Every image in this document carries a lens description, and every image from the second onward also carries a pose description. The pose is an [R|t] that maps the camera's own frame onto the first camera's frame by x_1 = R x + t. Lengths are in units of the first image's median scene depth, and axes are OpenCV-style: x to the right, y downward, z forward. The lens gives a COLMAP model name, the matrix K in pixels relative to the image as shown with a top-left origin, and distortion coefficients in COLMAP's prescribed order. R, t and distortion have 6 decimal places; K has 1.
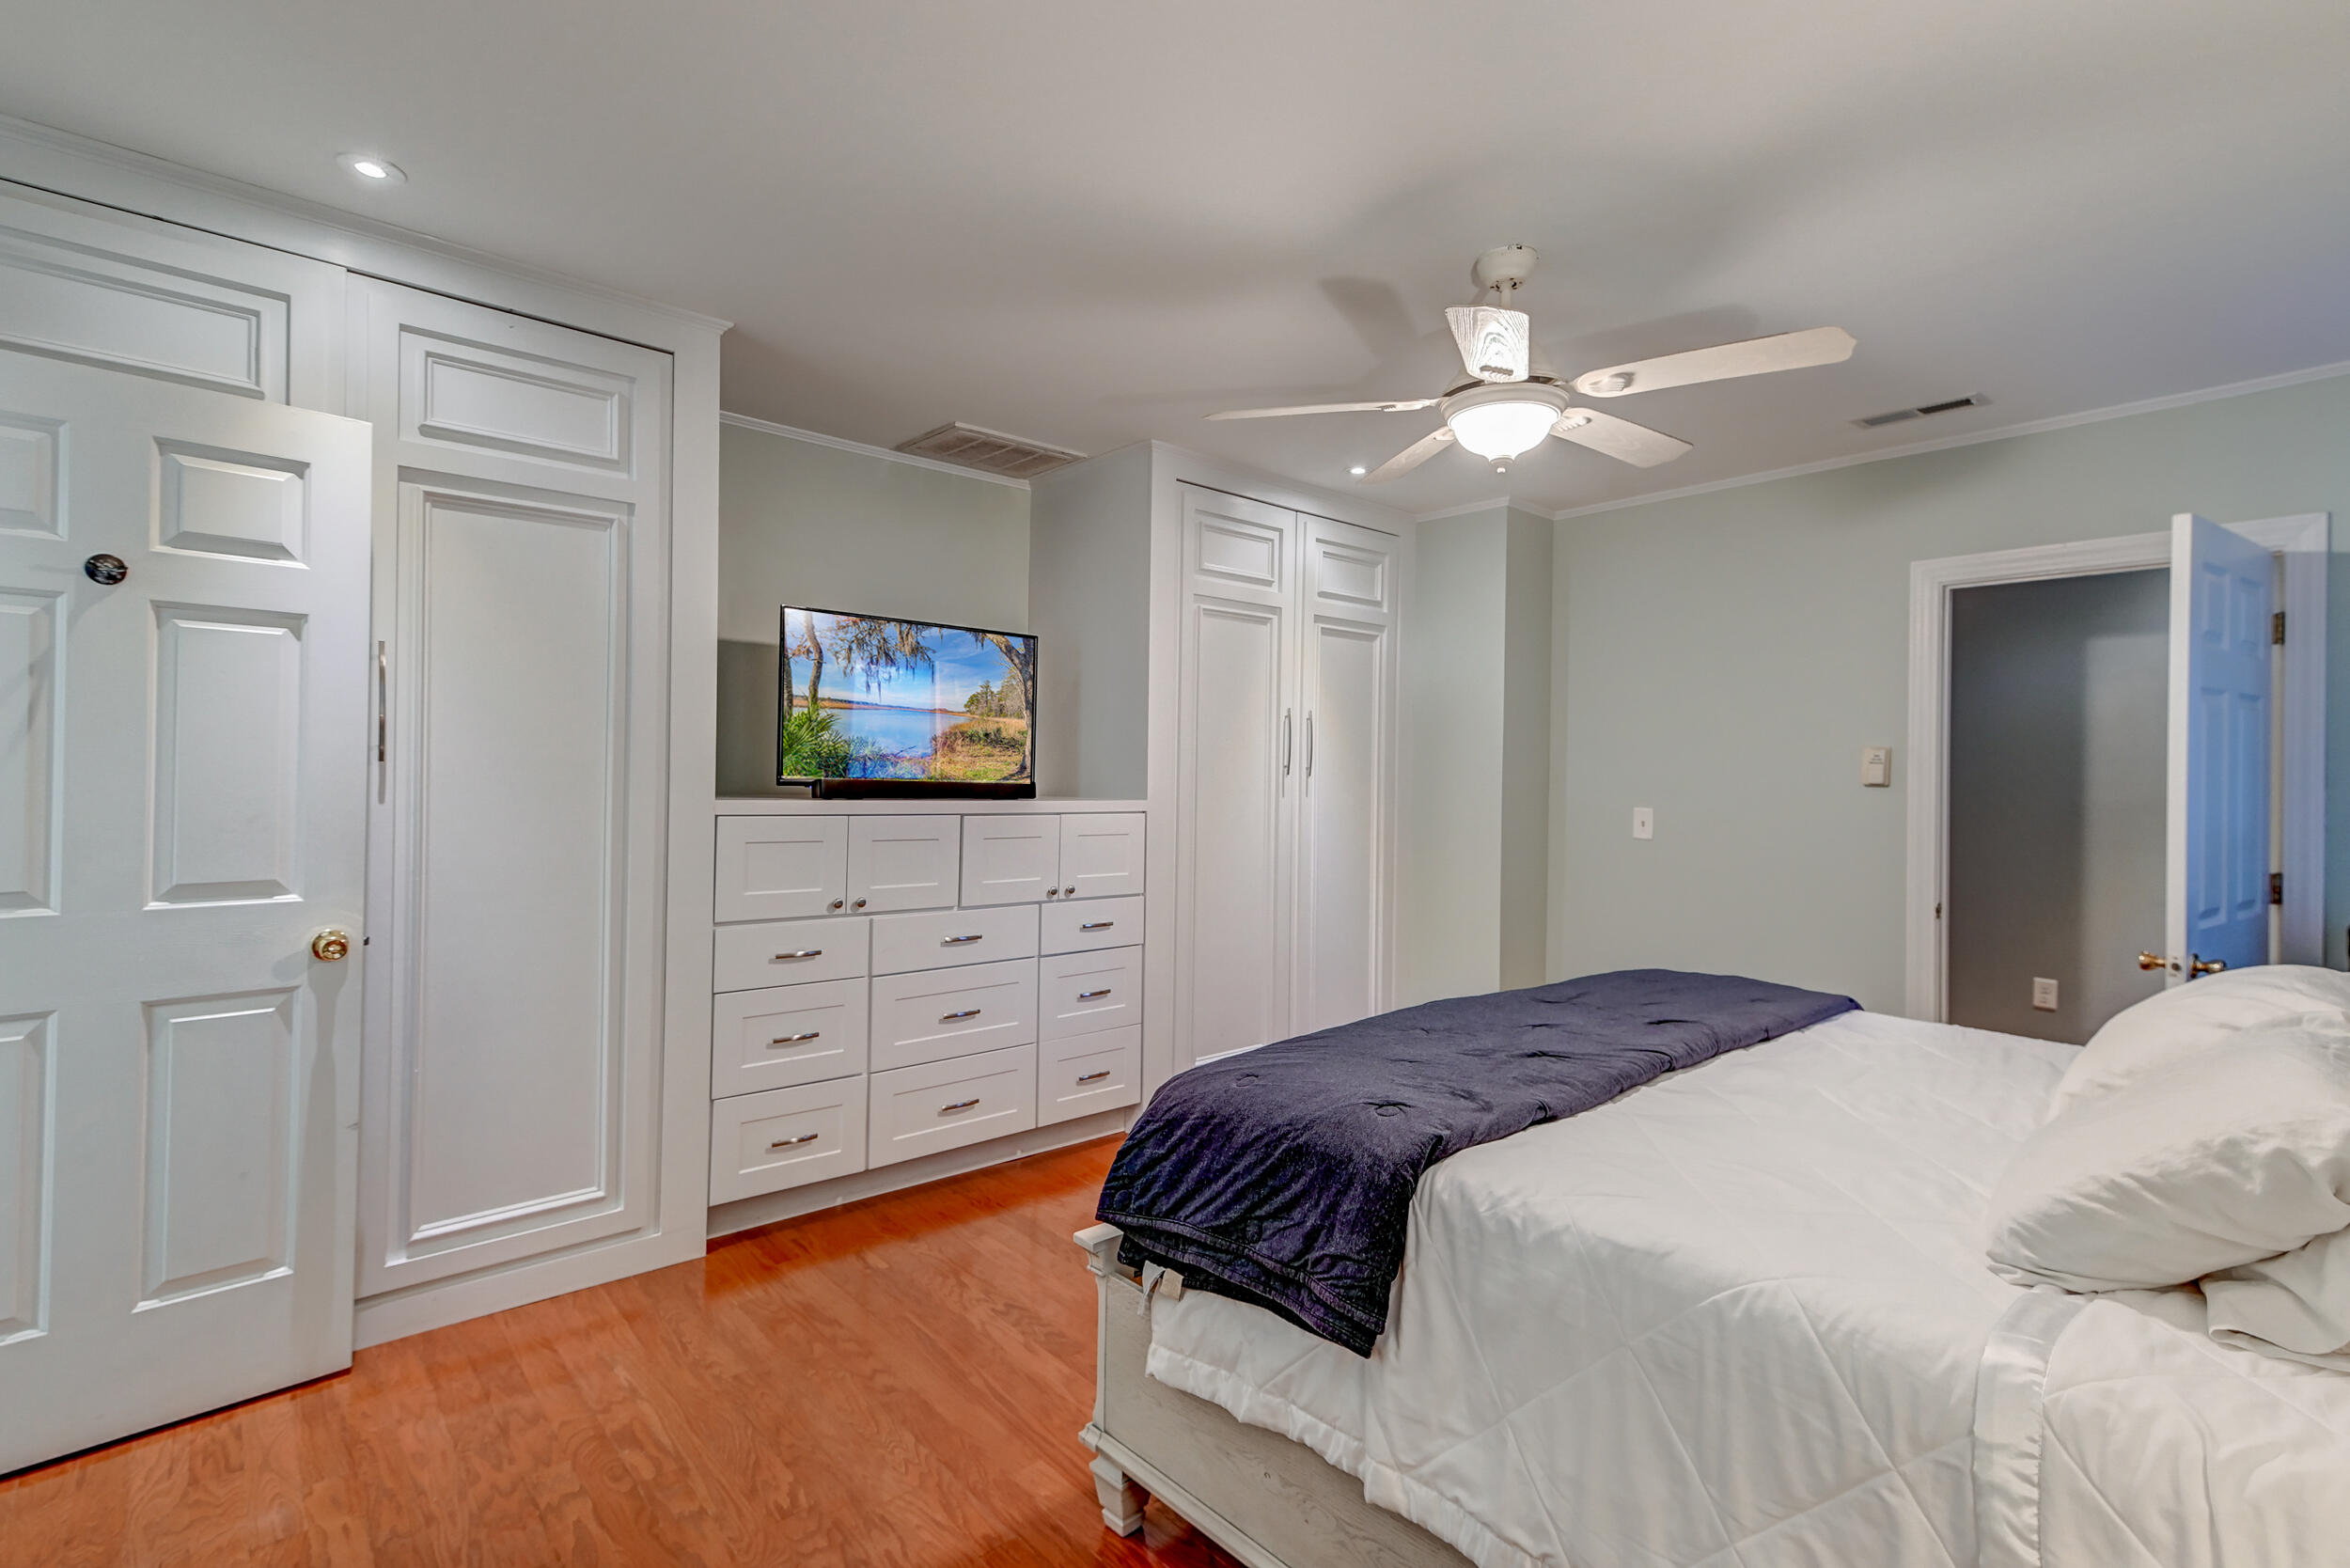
lens RADIAL K [[1133.0, 0, 1182.6], [0, 1133.0, 811.0], [0, 0, 1]] dist [0.005000, 0.000406]
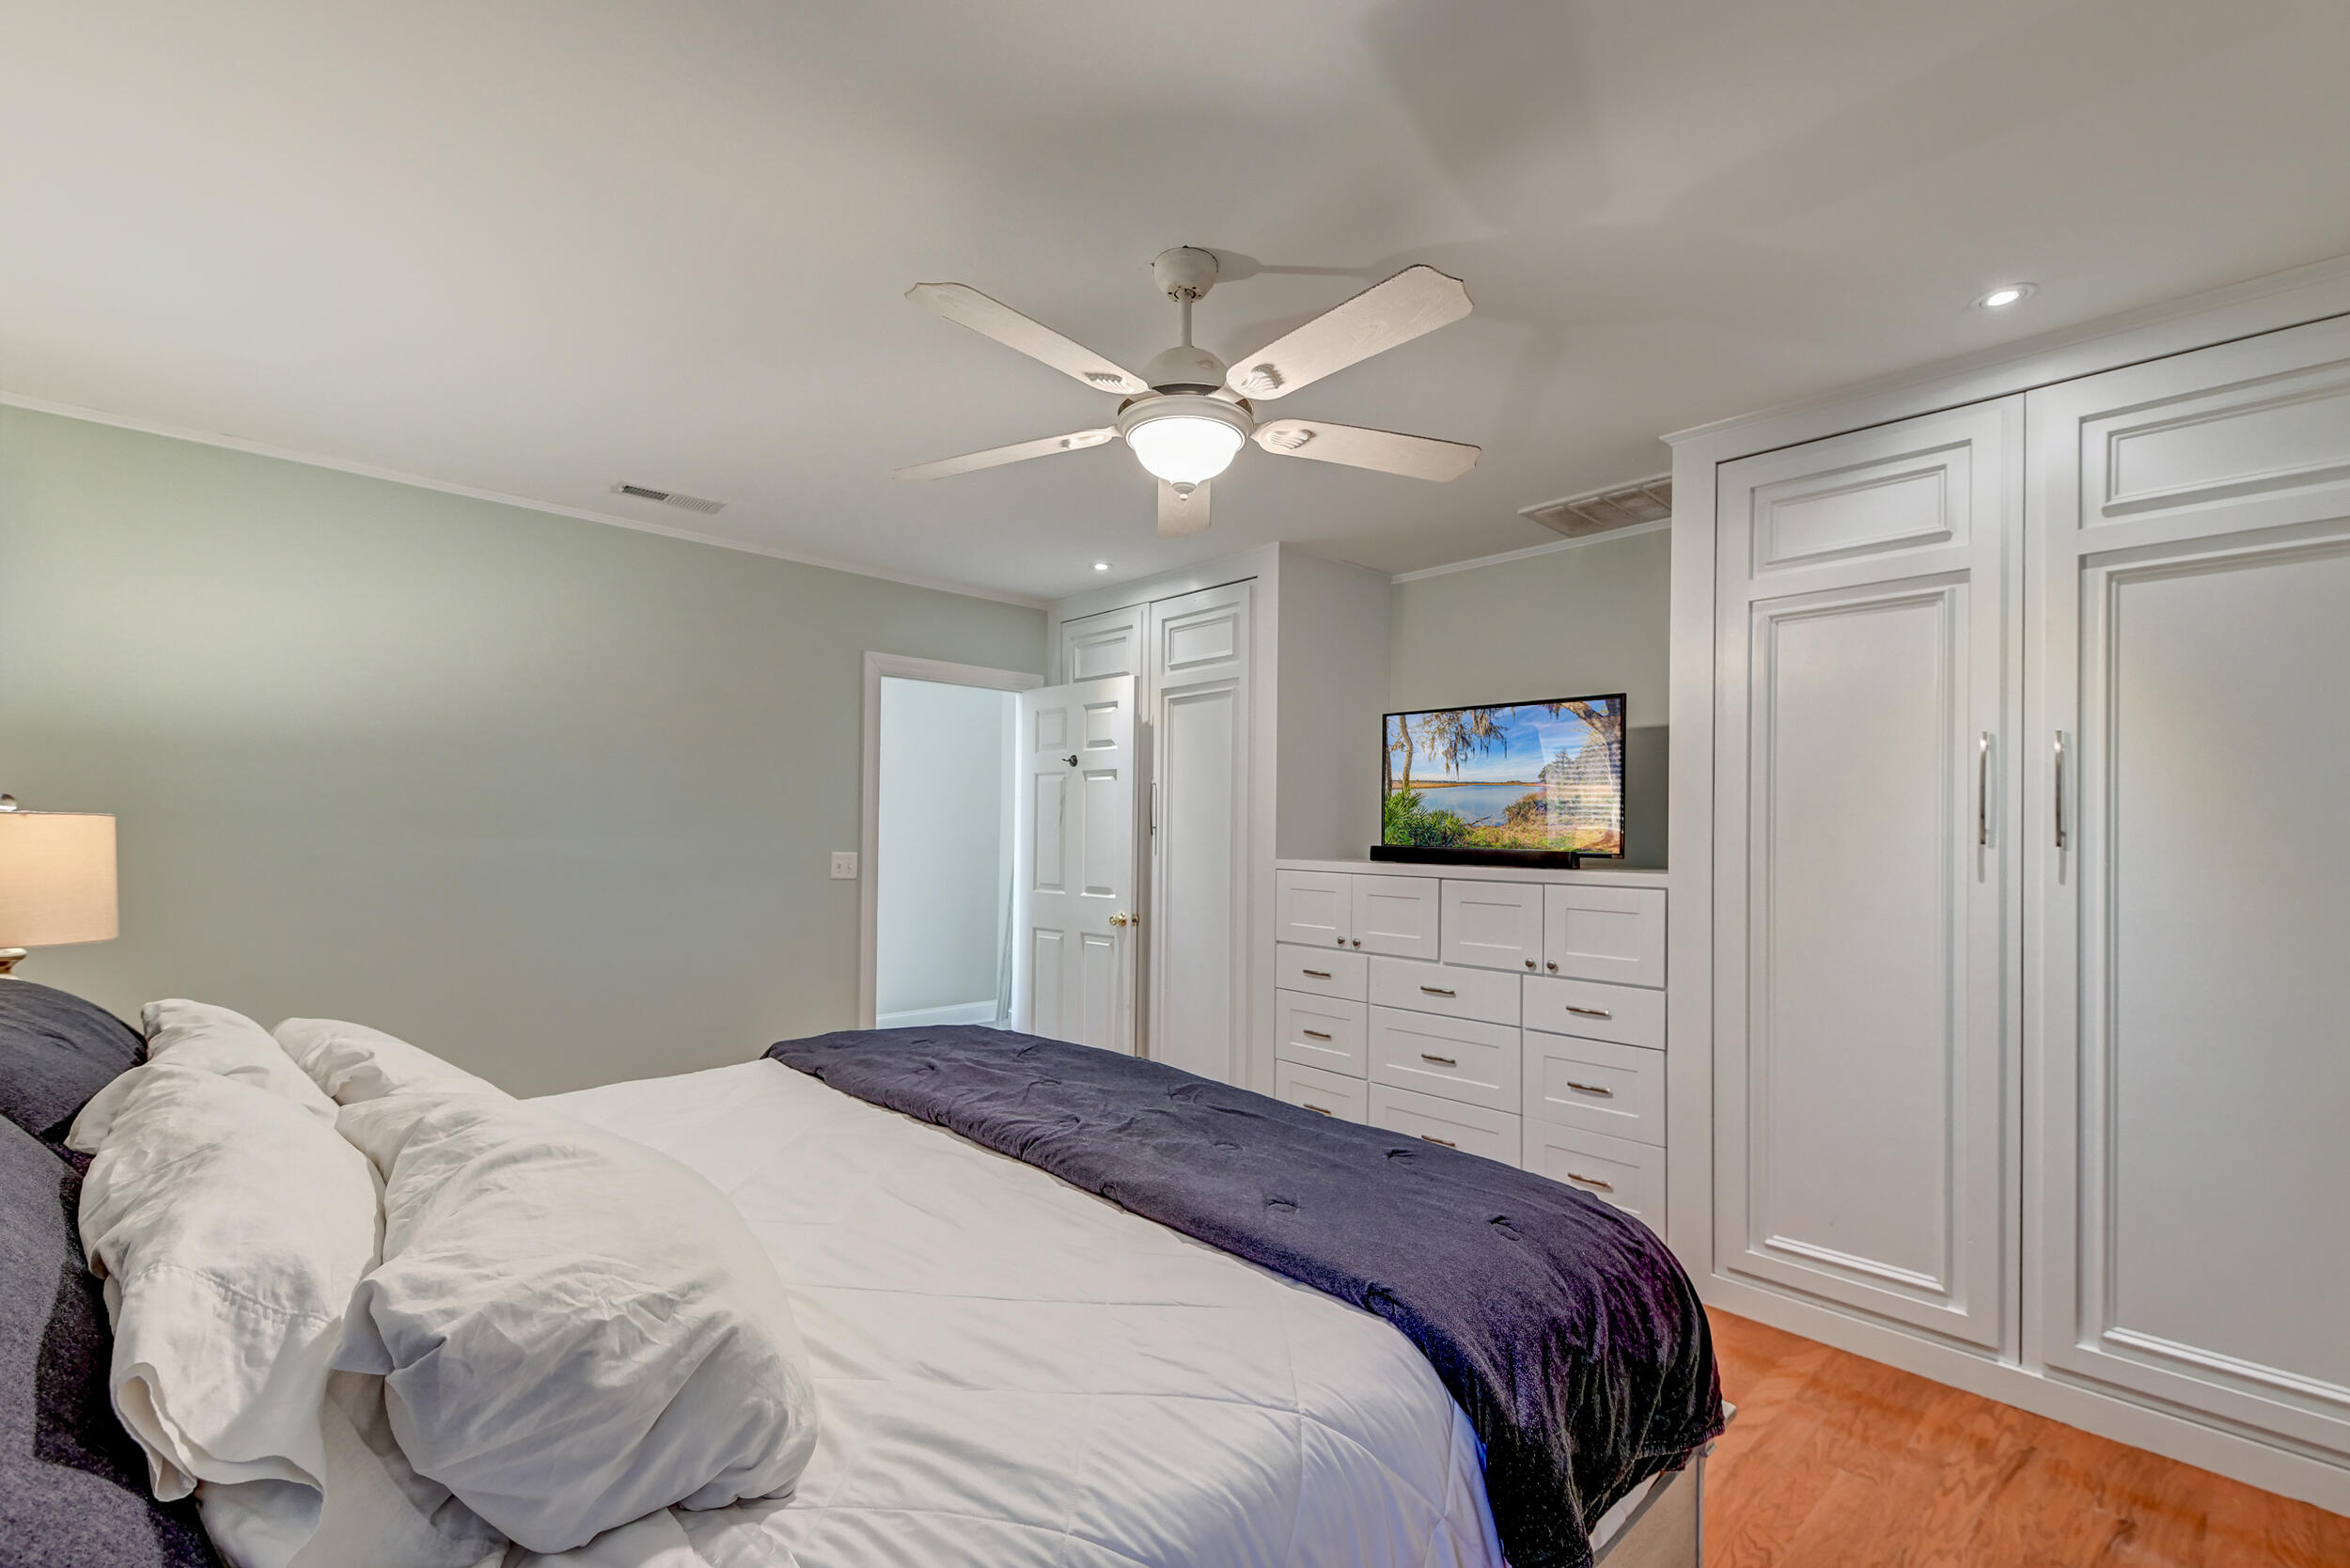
lens RADIAL K [[993.5, 0, 1169.6], [0, 993.5, 788.0], [0, 0, 1]] dist [0.023283, -0.011744]
pose [[0.007381, -0.058978, -0.998232, 0.748200], [-0.042395, 0.997343, -0.059239, -0.014389], [0.999074, 0.042757, 0.004861, 0.695474]]
